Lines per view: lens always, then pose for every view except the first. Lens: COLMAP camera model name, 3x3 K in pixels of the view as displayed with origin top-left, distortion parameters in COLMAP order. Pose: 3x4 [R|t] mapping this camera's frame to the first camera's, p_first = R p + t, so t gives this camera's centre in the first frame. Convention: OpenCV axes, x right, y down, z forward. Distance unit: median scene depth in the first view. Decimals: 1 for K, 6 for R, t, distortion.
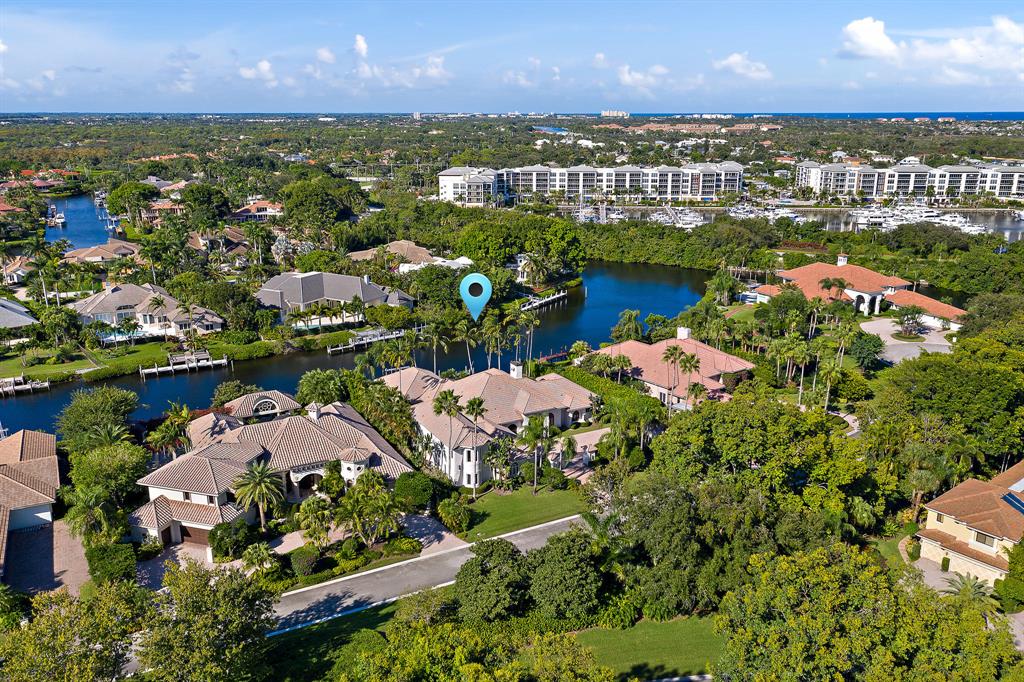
lens RADIAL K [[807.4, 0, 512.0], [0, 807.4, 341.0], [0, 0, 1]] dist [-0.004455, 0.002580]
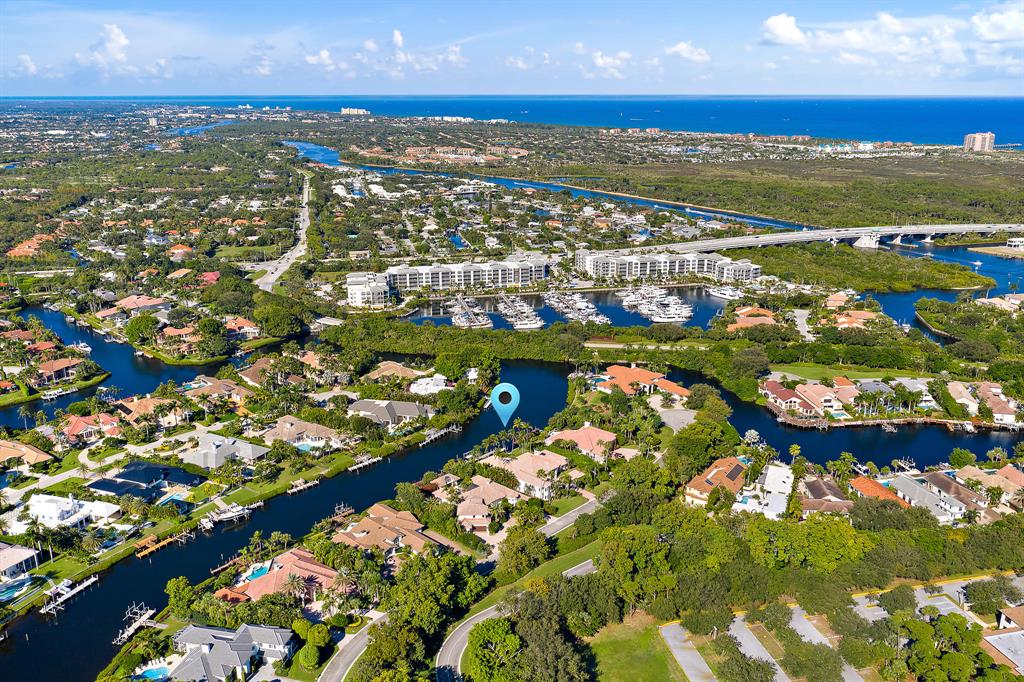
lens RADIAL K [[807.4, 0, 512.0], [0, 807.4, 341.0], [0, 0, 1]] dist [-0.004455, 0.002580]
pose [[0.950308, -0.090747, 0.297792, -0.437151], [0.086555, 0.995874, 0.027264, -0.214278], [-0.299037, -0.000133, 0.954241, -0.776567]]
